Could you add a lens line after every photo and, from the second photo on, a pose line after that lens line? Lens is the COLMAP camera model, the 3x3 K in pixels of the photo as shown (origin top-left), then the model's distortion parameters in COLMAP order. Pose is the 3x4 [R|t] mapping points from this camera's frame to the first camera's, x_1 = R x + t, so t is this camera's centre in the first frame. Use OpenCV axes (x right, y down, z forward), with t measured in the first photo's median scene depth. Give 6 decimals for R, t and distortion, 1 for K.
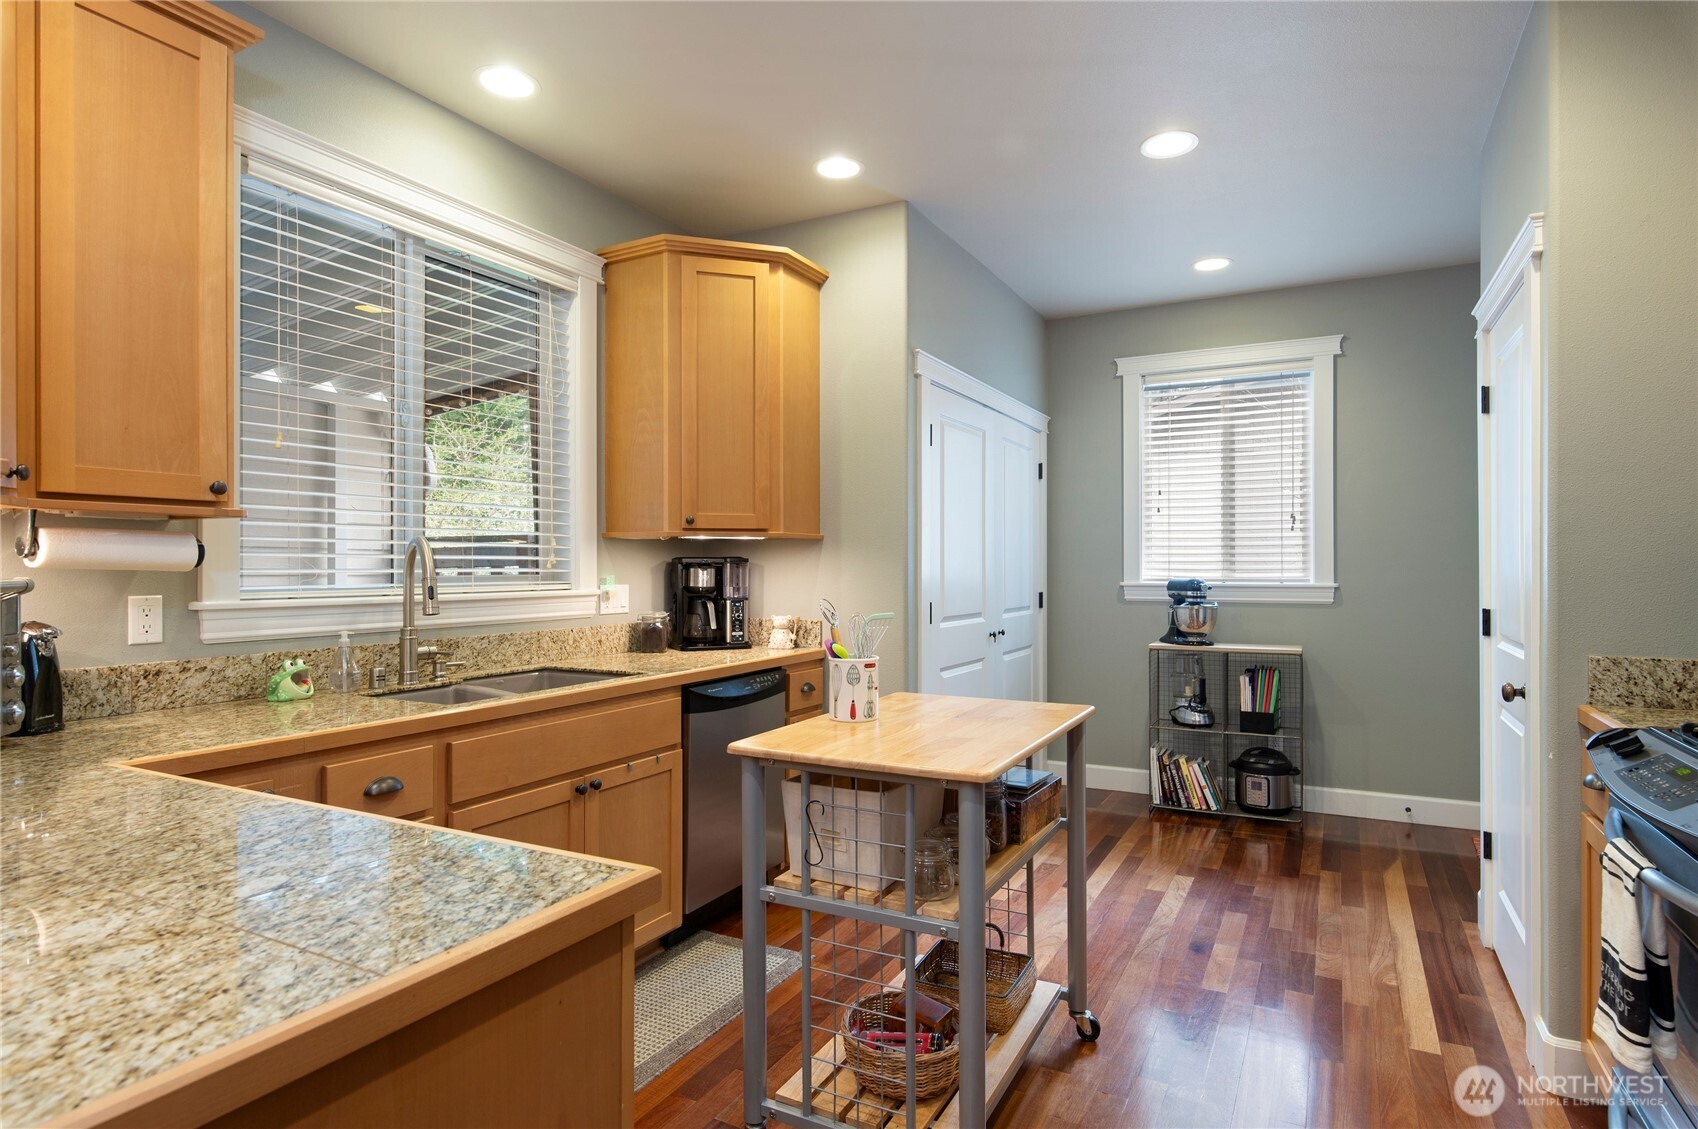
lens RADIAL K [[923.2, 0, 849.6], [0, 923.2, 563.1], [0, 0, 1]] dist [0.001231, -0.002220]
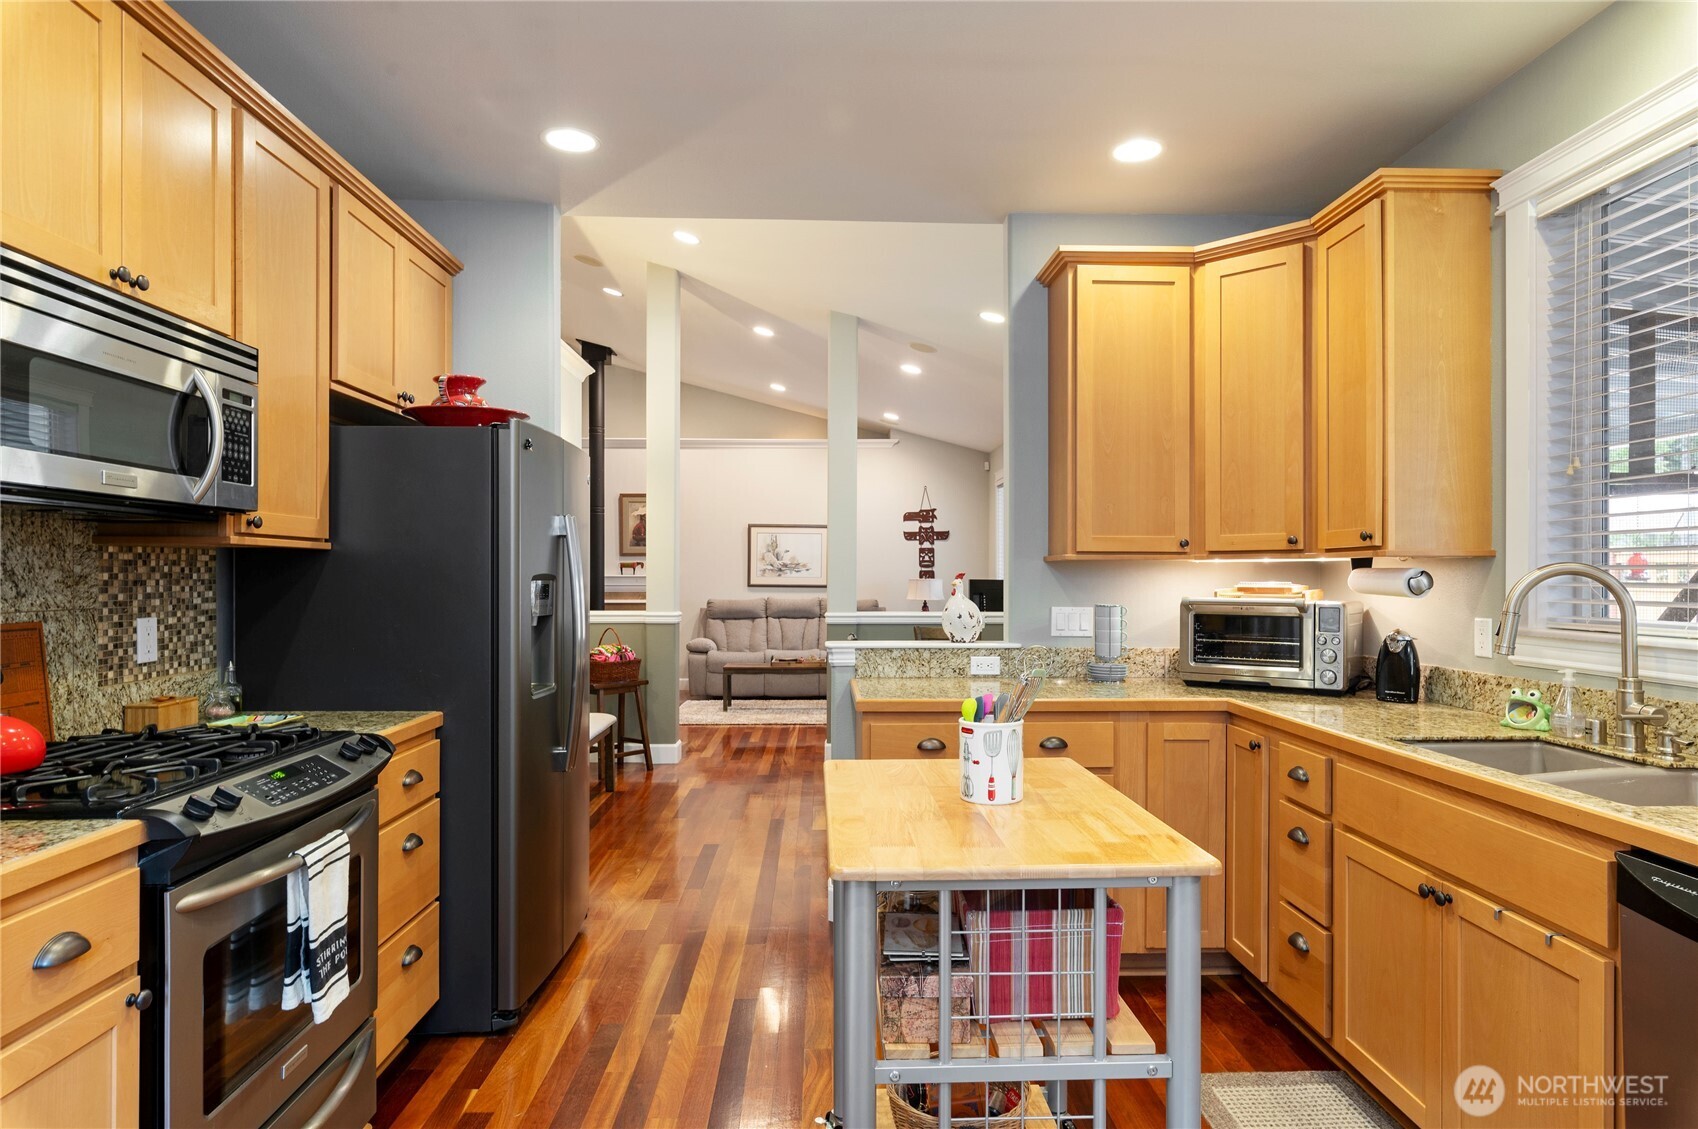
lens RADIAL K [[1009.5, 0, 851.2], [0, 1009.5, 570.8], [0, 0, 1]] dist [0.003570, 0.002255]
pose [[-0.855043, -0.003694, -0.518544, 0.477276], [-0.001701, 0.999989, -0.004319, -0.013745], [0.518555, -0.002811, -0.855040, 1.270547]]
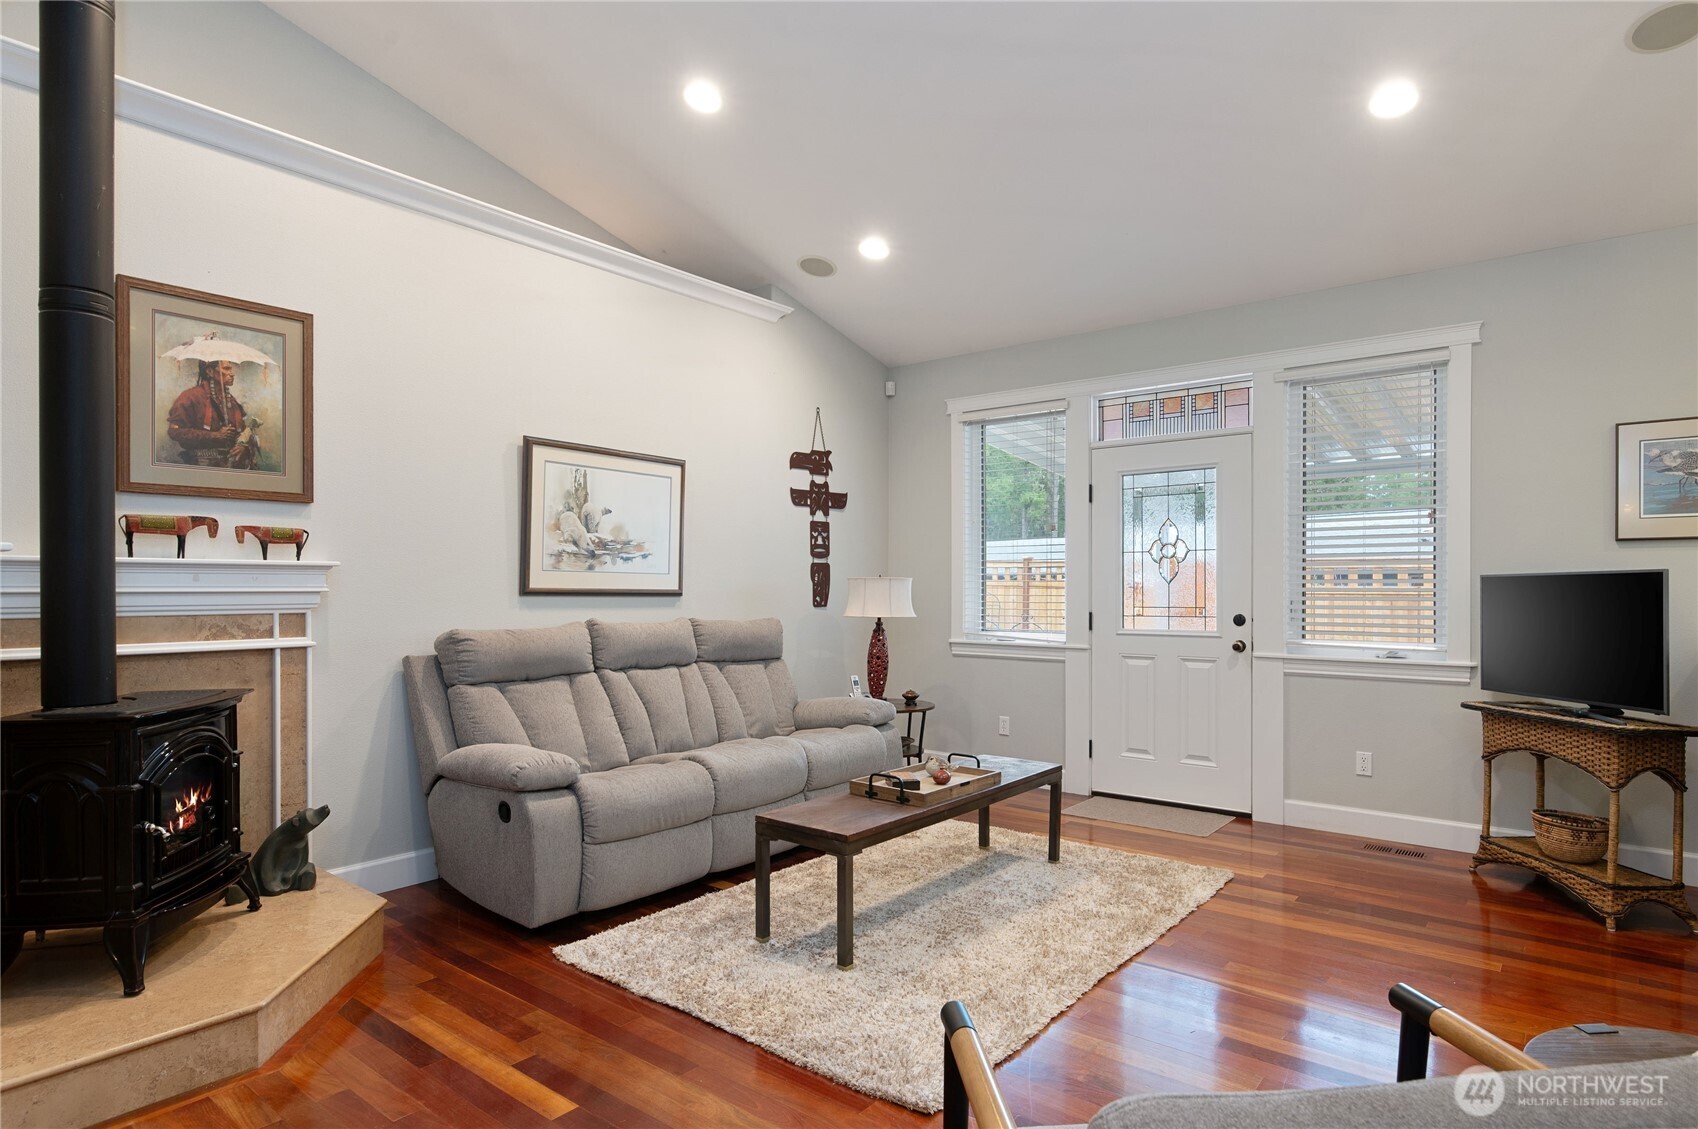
lens RADIAL K [[923.2, 0, 853.5], [0, 923.2, 580.9], [0, 0, 1]] dist [0.001231, -0.002220]
pose [[-0.172312, -0.008598, -0.985005, 0.140807], [-0.002015, 0.999963, -0.008376, 0.016640], [0.985040, 0.000541, -0.172323, -1.189483]]
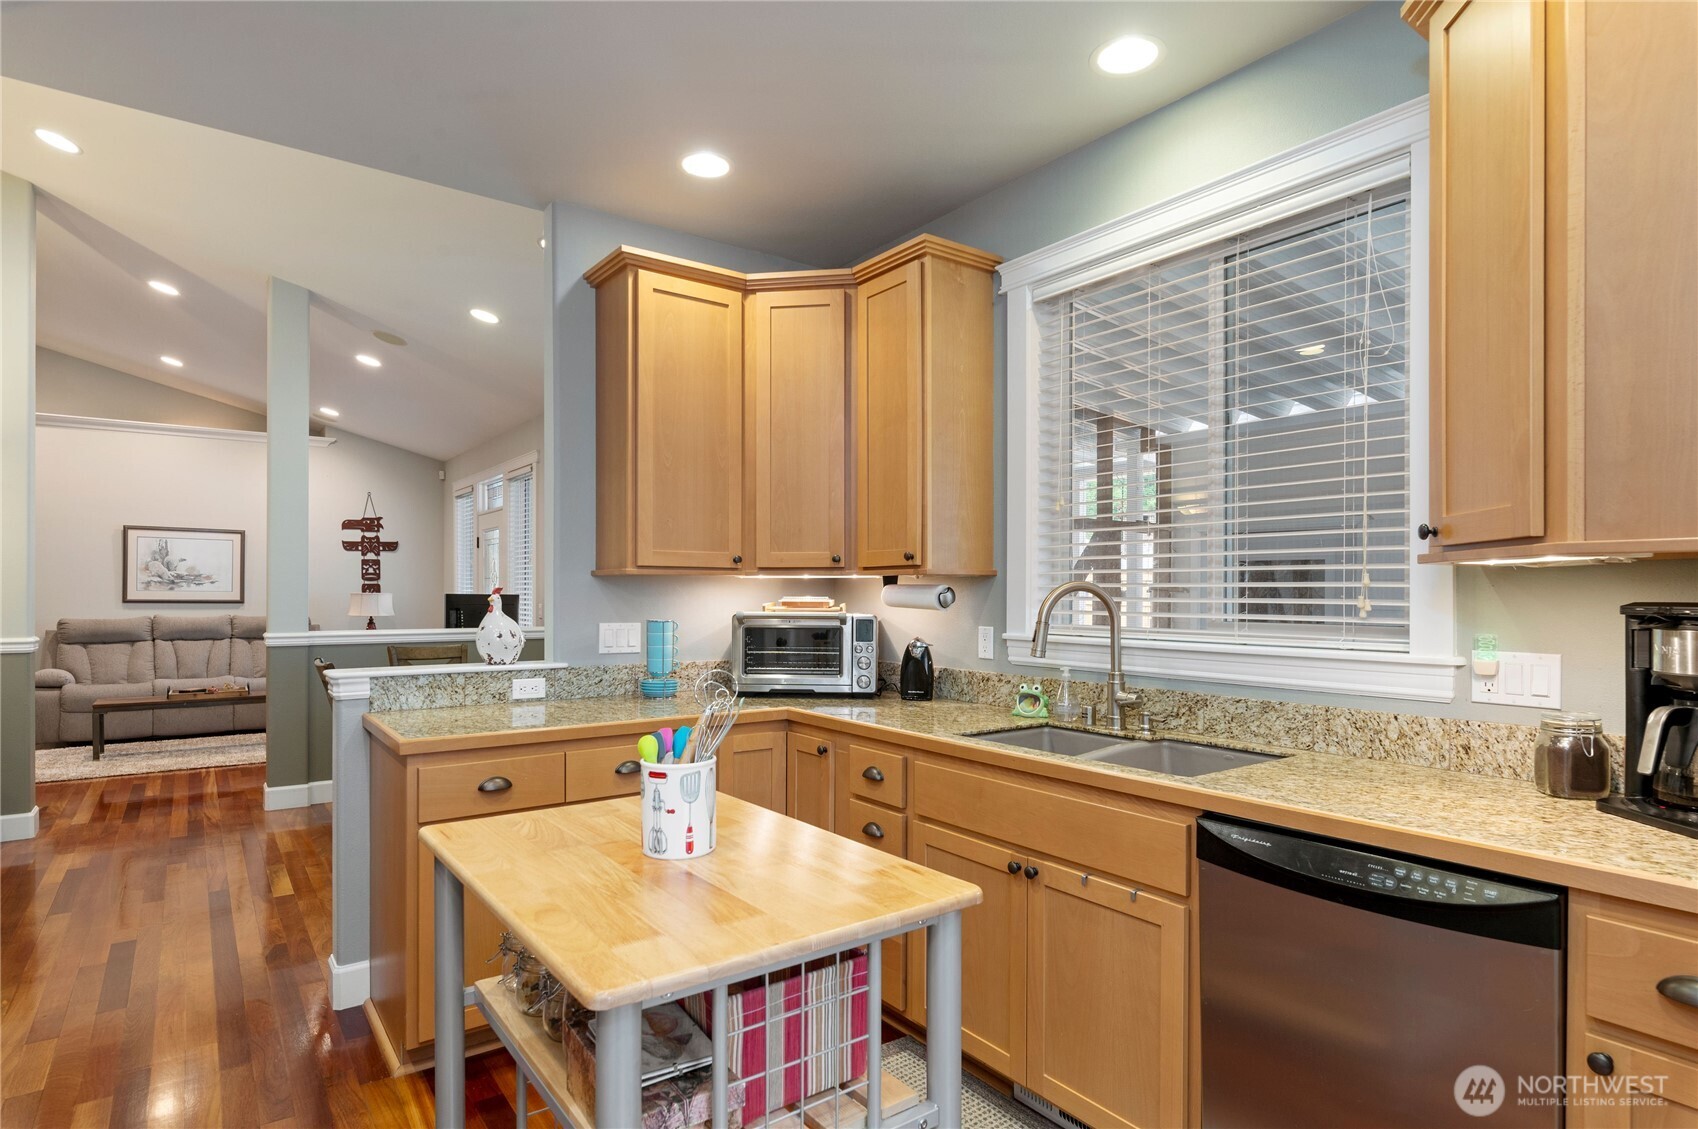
lens RADIAL K [[923.2, 0, 864.9], [0, 923.2, 592.0], [0, 0, 1]] dist [0.001231, -0.002220]
pose [[-0.407382, -0.000276, -0.913258, 0.488857], [-0.003753, 0.999992, 0.001372, -0.014423], [0.913250, 0.003986, -0.407380, 1.059397]]
